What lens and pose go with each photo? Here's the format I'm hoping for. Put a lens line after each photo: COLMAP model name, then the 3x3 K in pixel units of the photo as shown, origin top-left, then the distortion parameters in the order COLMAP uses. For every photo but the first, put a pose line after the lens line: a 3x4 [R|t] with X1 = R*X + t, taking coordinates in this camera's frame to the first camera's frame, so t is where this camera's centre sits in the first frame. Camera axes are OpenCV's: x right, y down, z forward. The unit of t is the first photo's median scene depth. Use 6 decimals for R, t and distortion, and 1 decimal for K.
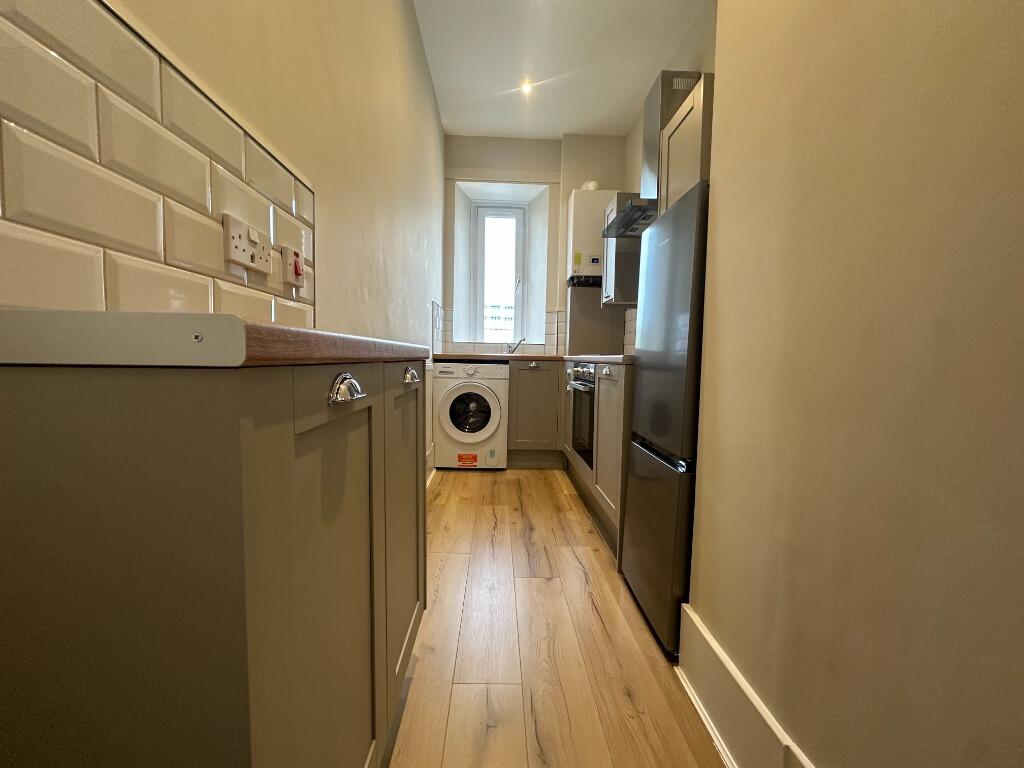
lens RADIAL K [[411.1, 0, 510.5], [0, 411.1, 384.8], [0, 0, 1]] dist [-0.002098, 0.000842]
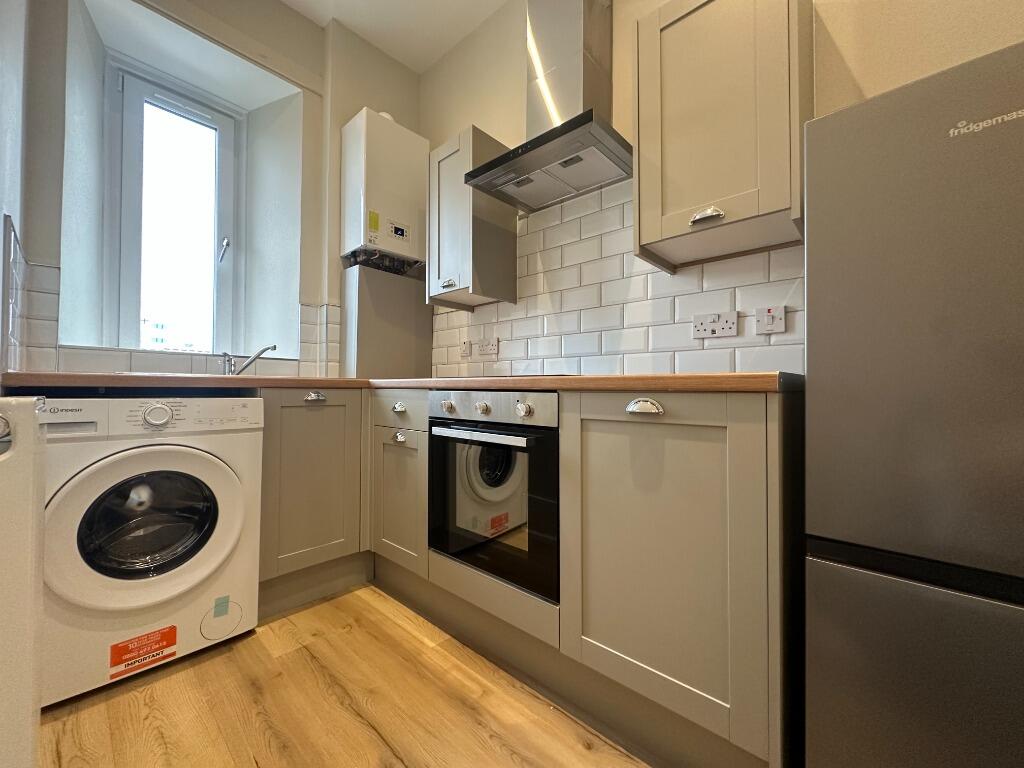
lens RADIAL K [[411.1, 0, 511.8], [0, 411.1, 385.1], [0, 0, 1]] dist [-0.002098, 0.000842]
pose [[0.702624, -0.007441, 0.711522, -0.134744], [0.055560, 0.997466, -0.044433, -0.027096], [-0.709389, 0.070752, 0.701257, 0.469814]]
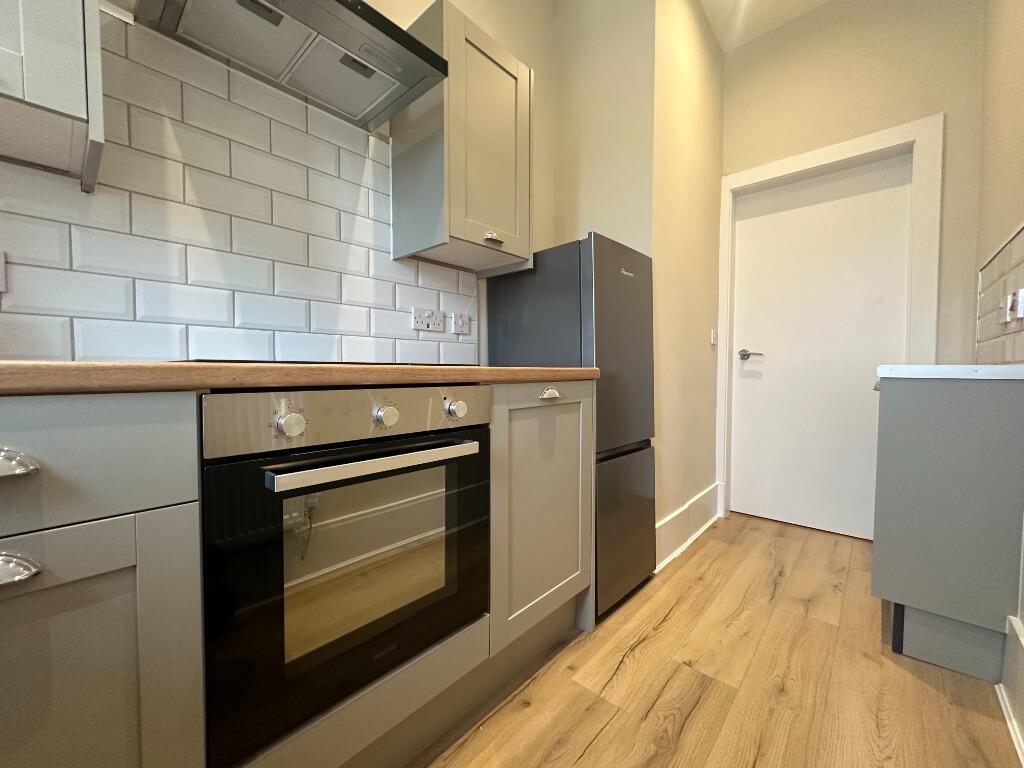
lens RADIAL K [[411.1, 0, 514.8], [0, 411.1, 383.8], [0, 0, 1]] dist [-0.002098, 0.000842]
pose [[-0.723367, -0.042348, 0.689164, -0.092234], [0.032873, 0.994873, 0.095638, -0.064705], [-0.689681, 0.091836, -0.718266, 0.902872]]
